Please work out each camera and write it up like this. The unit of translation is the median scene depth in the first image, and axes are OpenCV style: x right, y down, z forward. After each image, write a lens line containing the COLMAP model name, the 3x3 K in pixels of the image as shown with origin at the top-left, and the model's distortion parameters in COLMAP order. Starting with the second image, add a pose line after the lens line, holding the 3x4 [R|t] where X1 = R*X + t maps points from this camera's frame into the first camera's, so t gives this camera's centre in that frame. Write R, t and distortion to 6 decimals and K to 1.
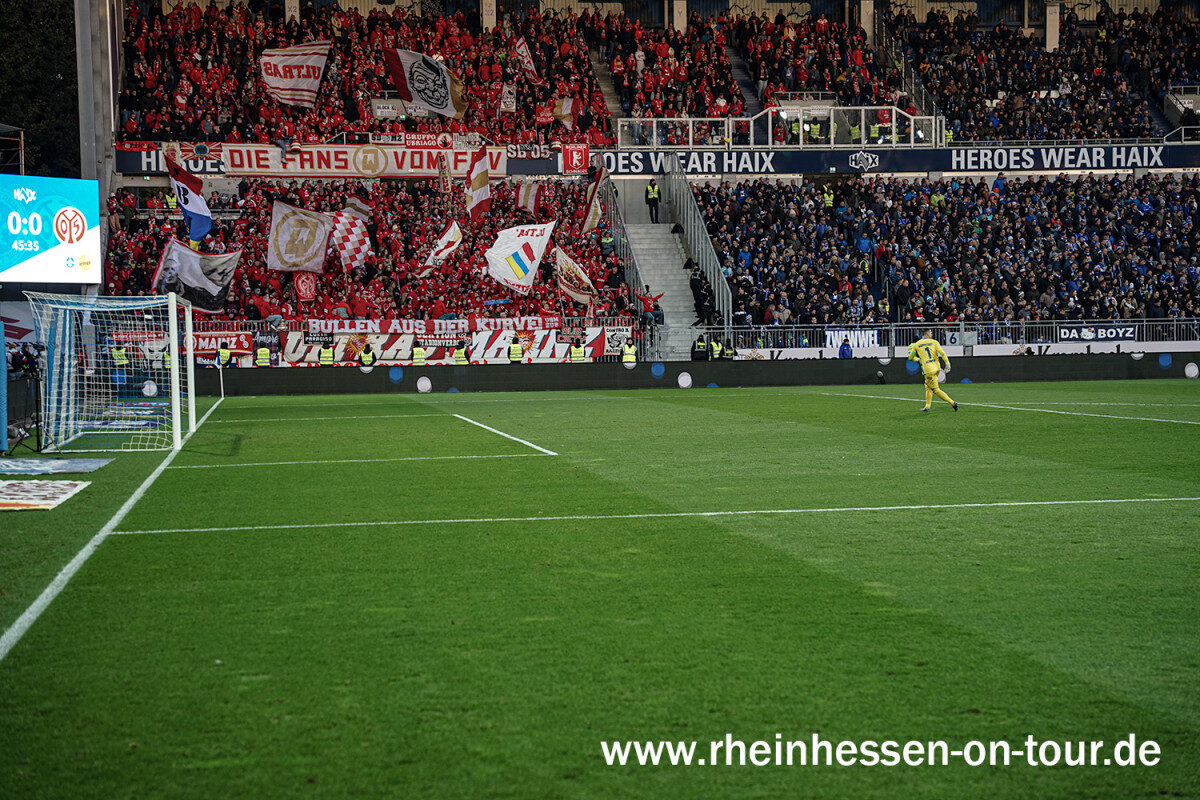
lens RADIAL K [[2265.1, 0, 600.0], [0, 2265.1, 400.0], [0, 0, 1]] dist [0.288500, 0.197591]
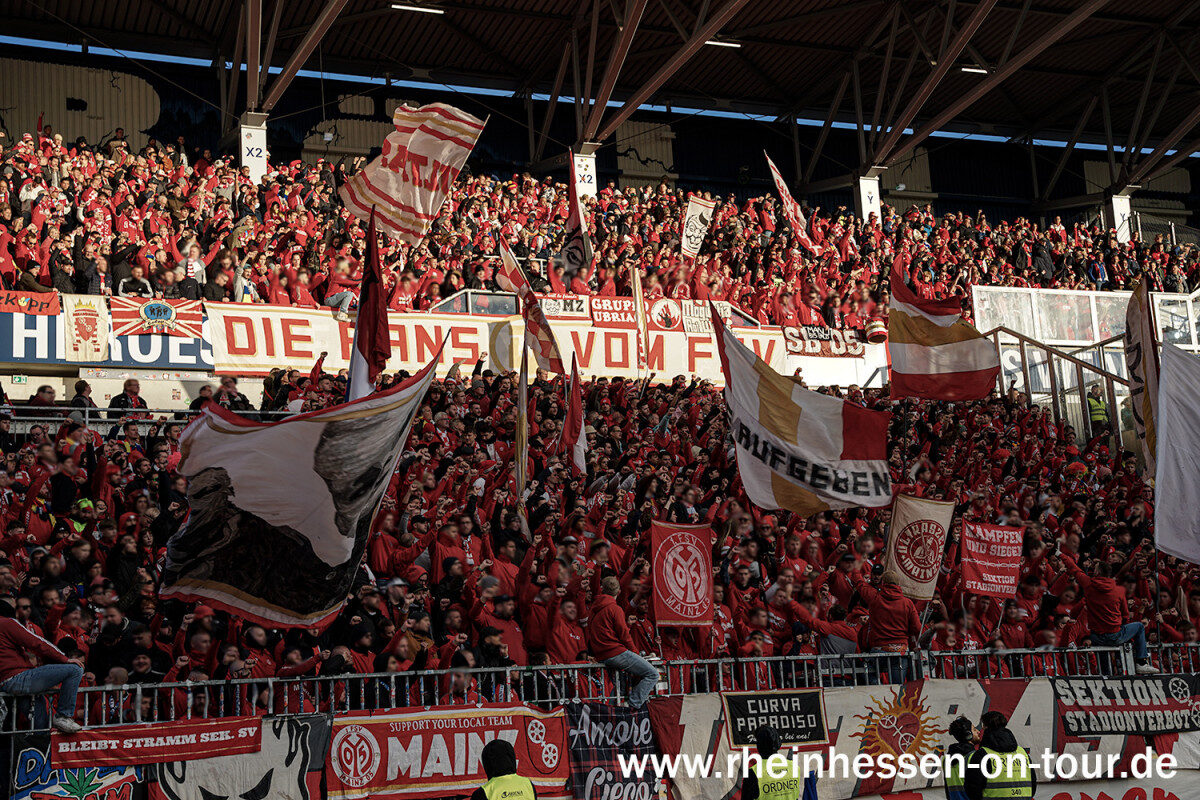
lens RADIAL K [[1688.1, 0, 604.1], [0, 1688.1, 403.5], [0, 0, 1]] dist [0.098302, 0.118013]
pose [[0.969757, 0.003094, 0.244055, -0.169289], [0.053871, 0.972546, -0.226389, -0.015911], [-0.238055, 0.232690, 0.942966, 0.677985]]
